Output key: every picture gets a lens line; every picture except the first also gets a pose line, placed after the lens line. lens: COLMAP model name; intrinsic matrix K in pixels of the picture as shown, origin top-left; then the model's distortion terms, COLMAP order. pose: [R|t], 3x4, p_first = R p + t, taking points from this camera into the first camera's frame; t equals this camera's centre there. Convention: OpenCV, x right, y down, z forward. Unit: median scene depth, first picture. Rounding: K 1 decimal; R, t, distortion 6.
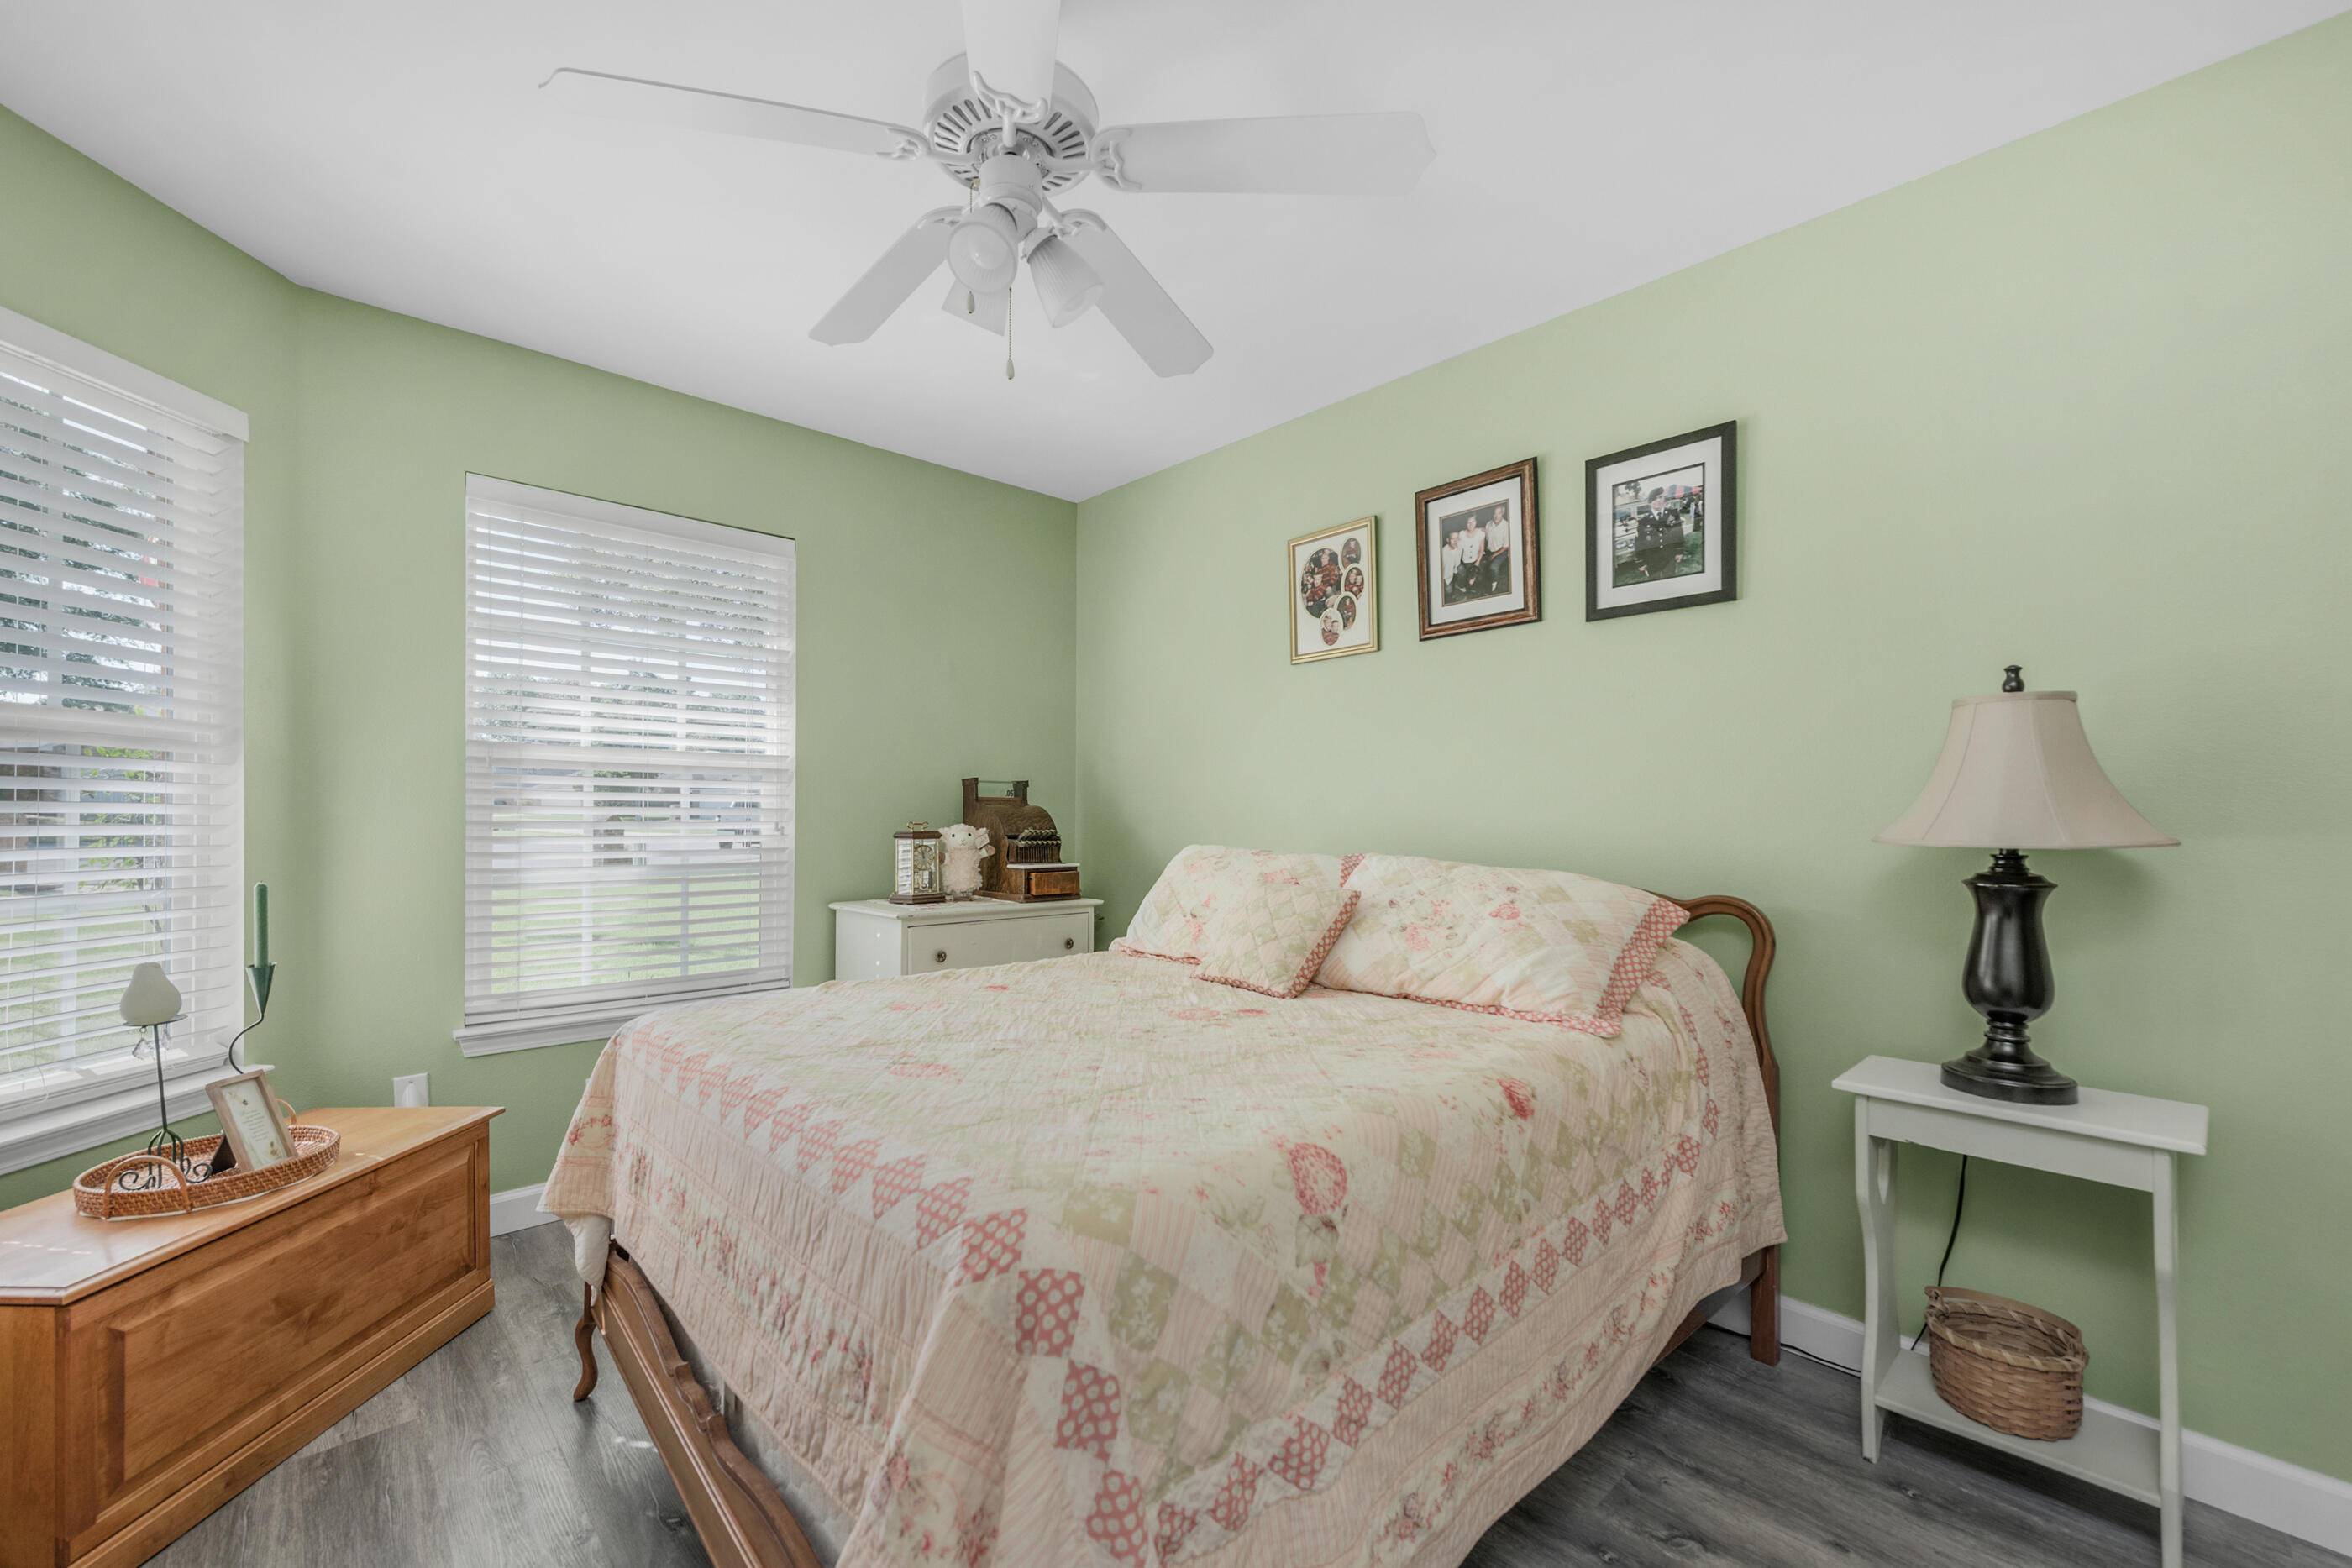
lens RADIAL K [[928.1, 0, 1180.6], [0, 928.1, 798.0], [0, 0, 1]] dist [0.012680, -0.003338]
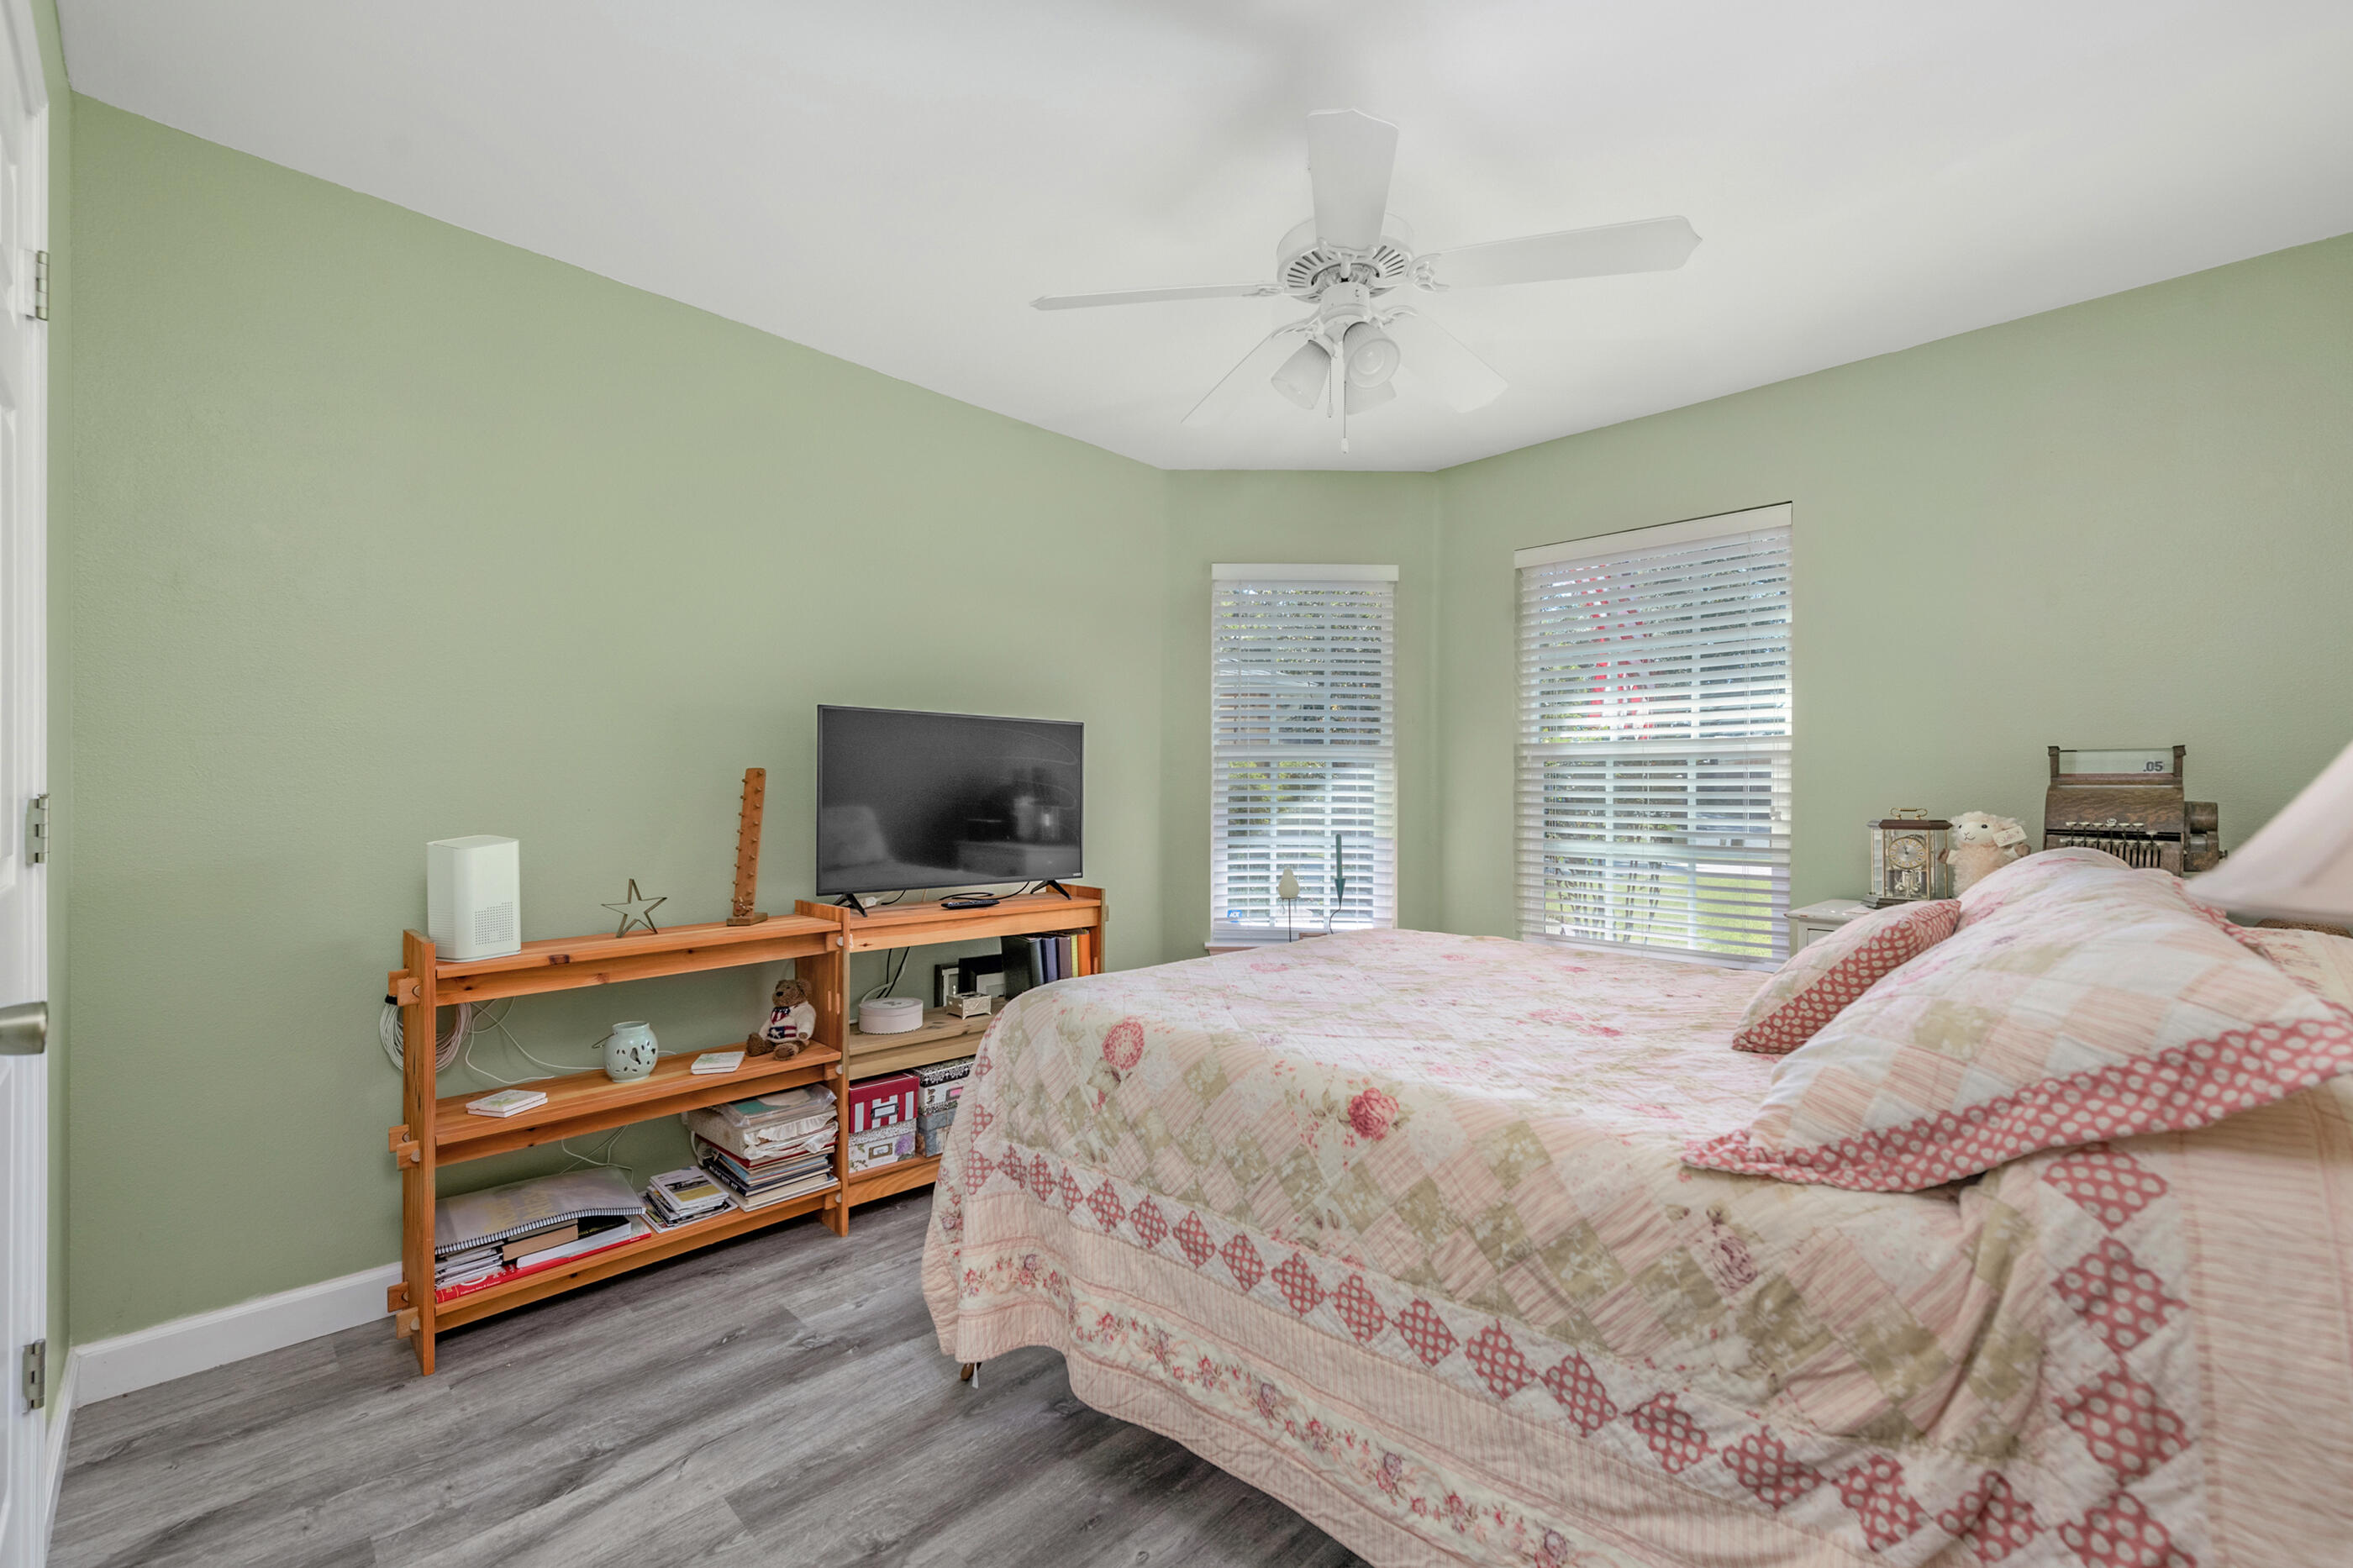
lens RADIAL K [[1027.2, 0, 1181.0], [0, 1027.2, 792.0], [0, 0, 1]] dist [0.010903, -0.005289]
pose [[0.040439, -0.008215, -0.999148, 1.328006], [0.011289, 0.999906, -0.007764, 0.028170], [0.999118, -0.010966, 0.040528, 0.792886]]
